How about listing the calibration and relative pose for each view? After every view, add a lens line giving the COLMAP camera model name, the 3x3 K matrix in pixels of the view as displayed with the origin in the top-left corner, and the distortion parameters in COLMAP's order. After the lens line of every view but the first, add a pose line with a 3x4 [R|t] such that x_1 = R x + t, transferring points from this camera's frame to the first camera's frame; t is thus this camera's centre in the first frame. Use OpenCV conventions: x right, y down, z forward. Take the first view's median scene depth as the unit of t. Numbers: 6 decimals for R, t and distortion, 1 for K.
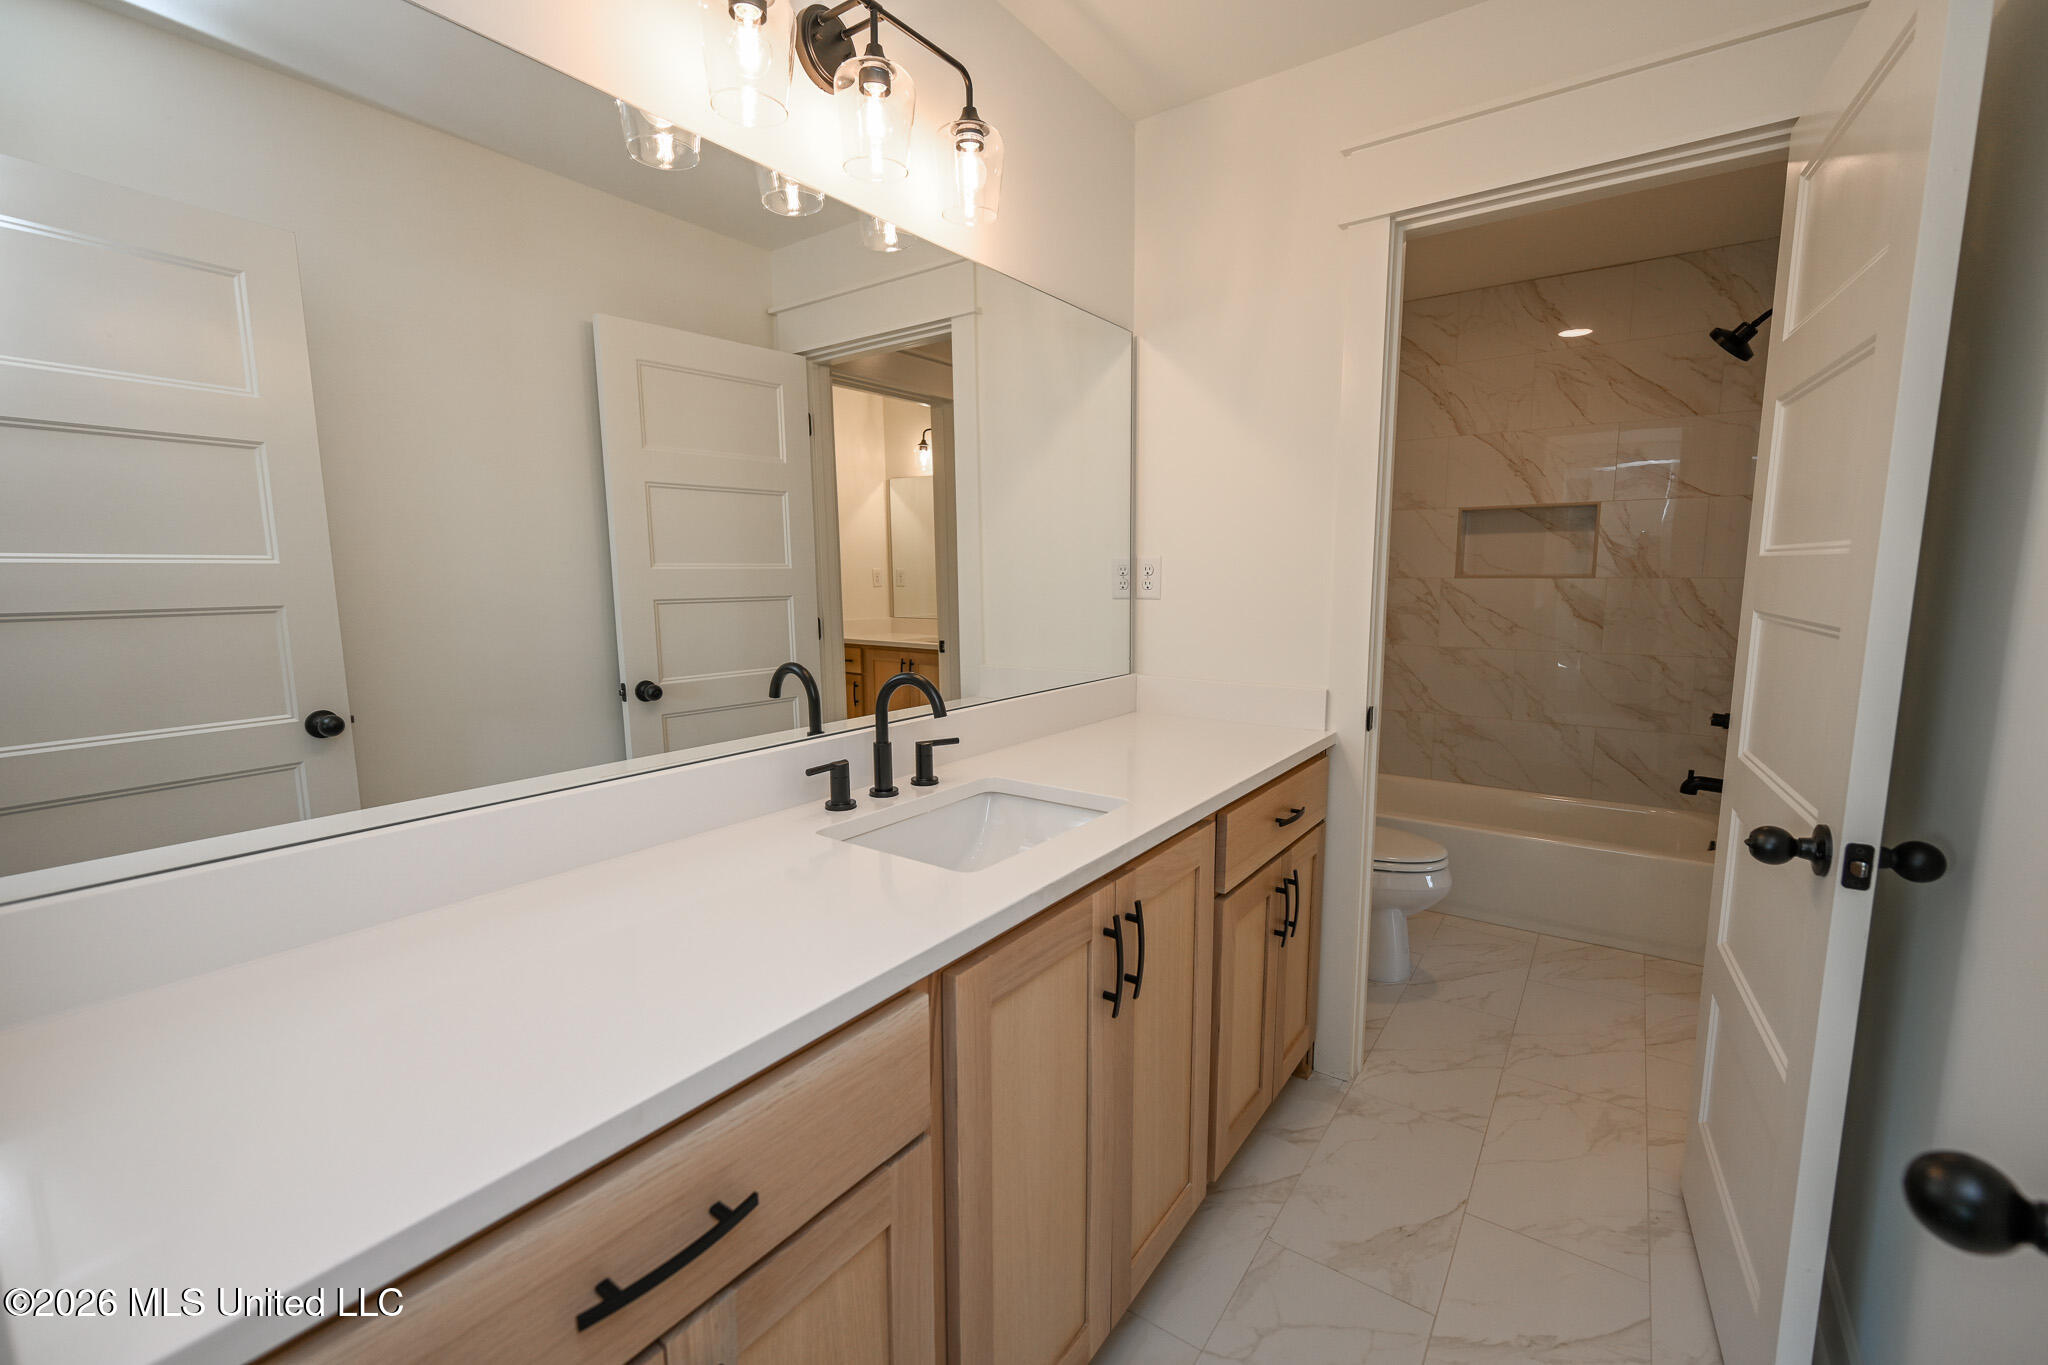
lens RADIAL K [[841.5, 0, 1026.1], [0, 841.5, 682.8], [0, 0, 1]] dist [0.008372, -0.000011]
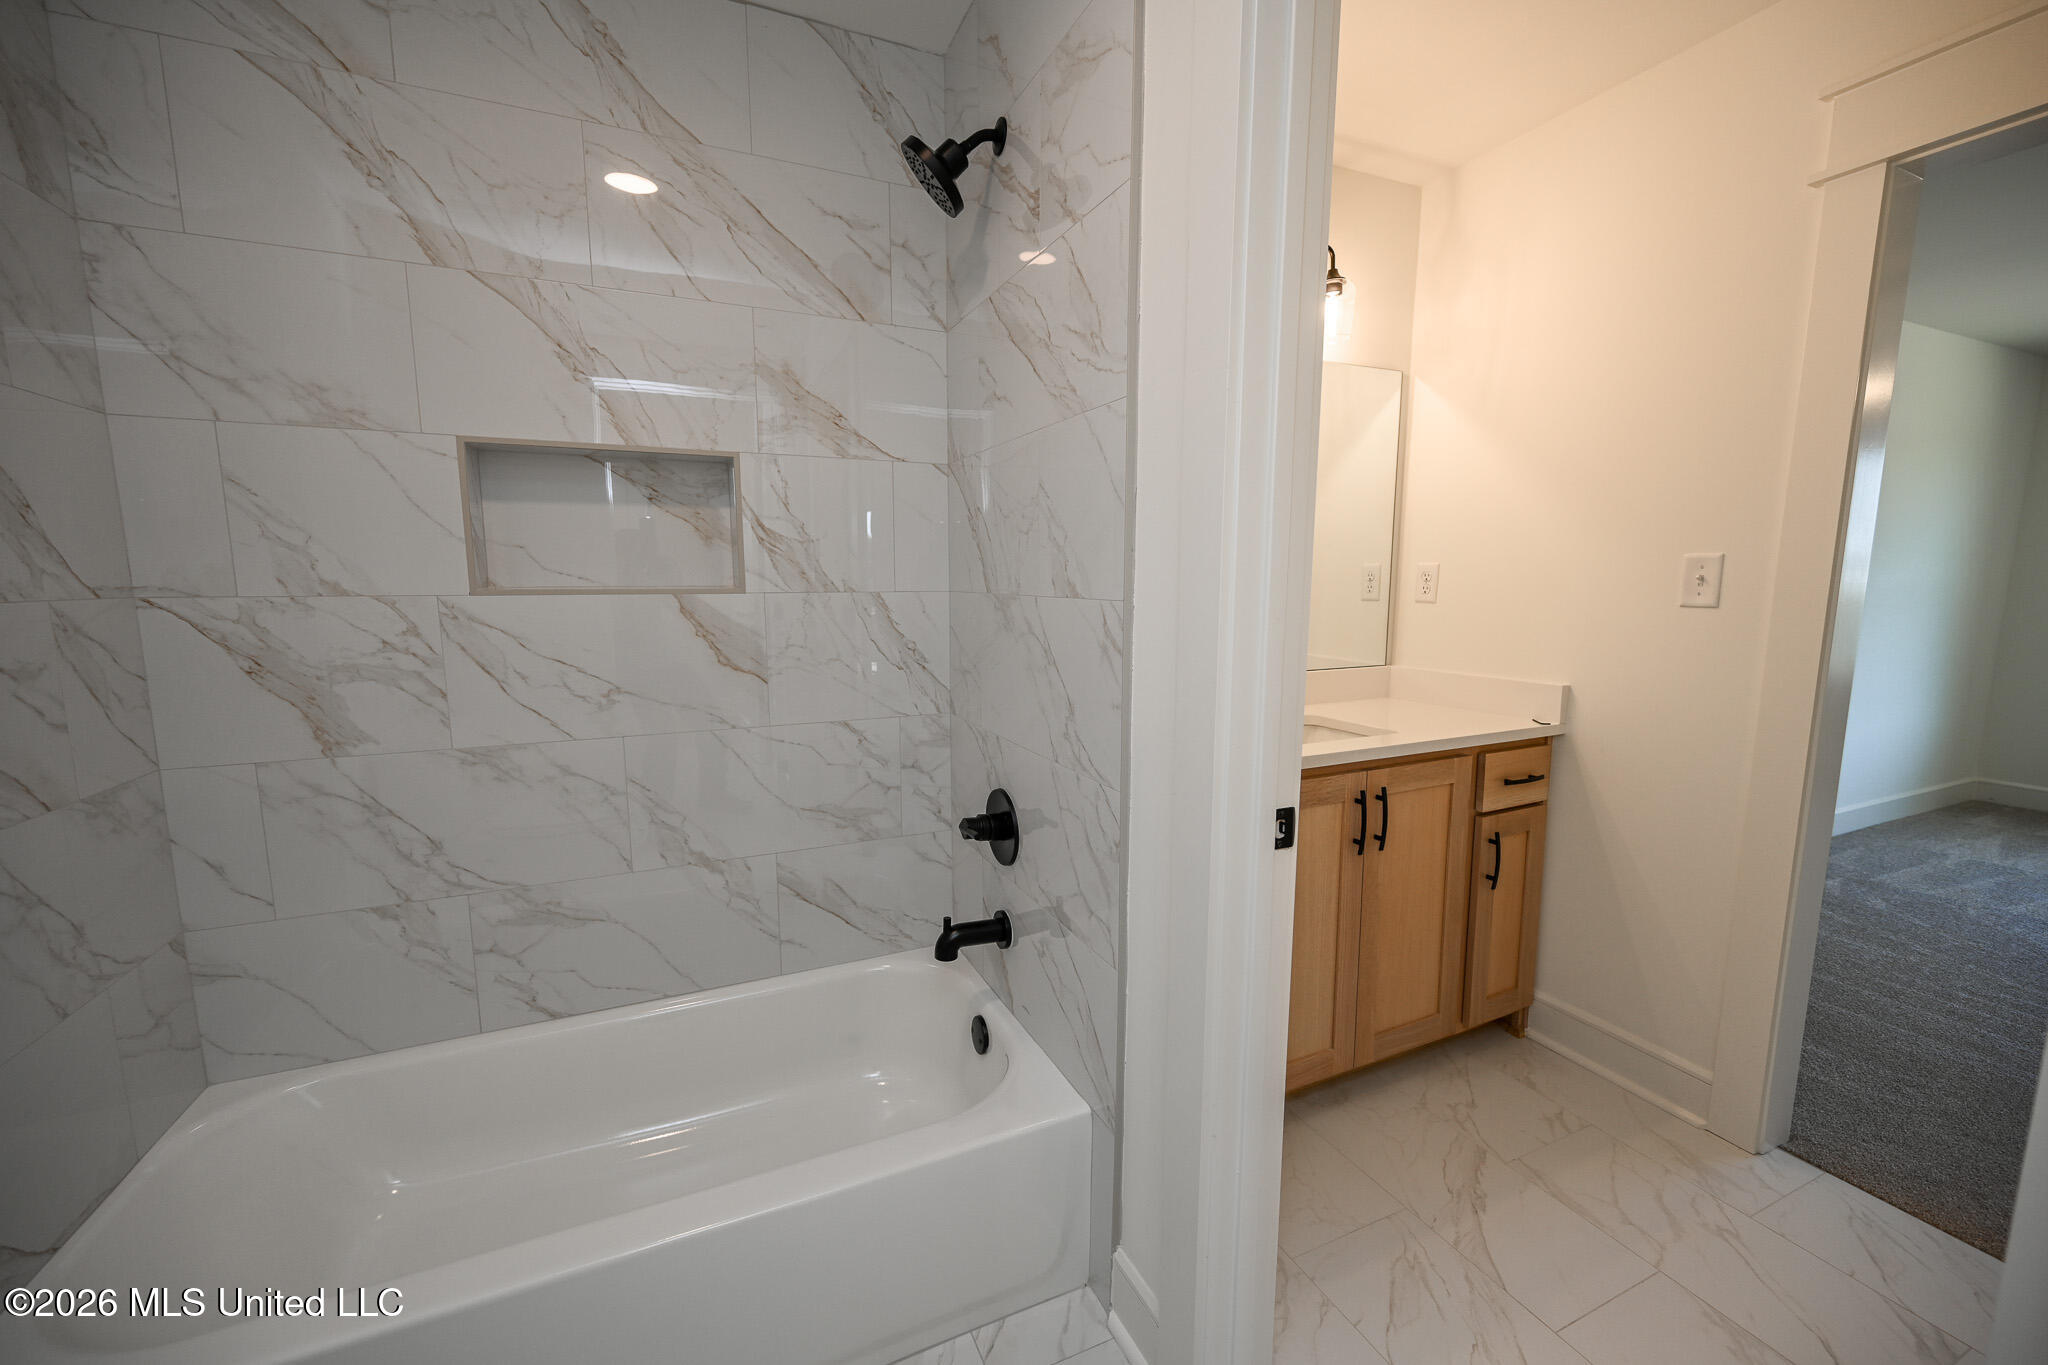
lens RADIAL K [[804.4, 0, 1028.2], [0, 804.4, 678.9], [0, 0, 1]] dist [-0.001785, 0.000241]
pose [[0.492705, -0.100715, 0.864348, 0.298977], [0.113313, 0.992248, 0.051027, -0.072550], [-0.862787, 0.072801, 0.500298, 0.569312]]
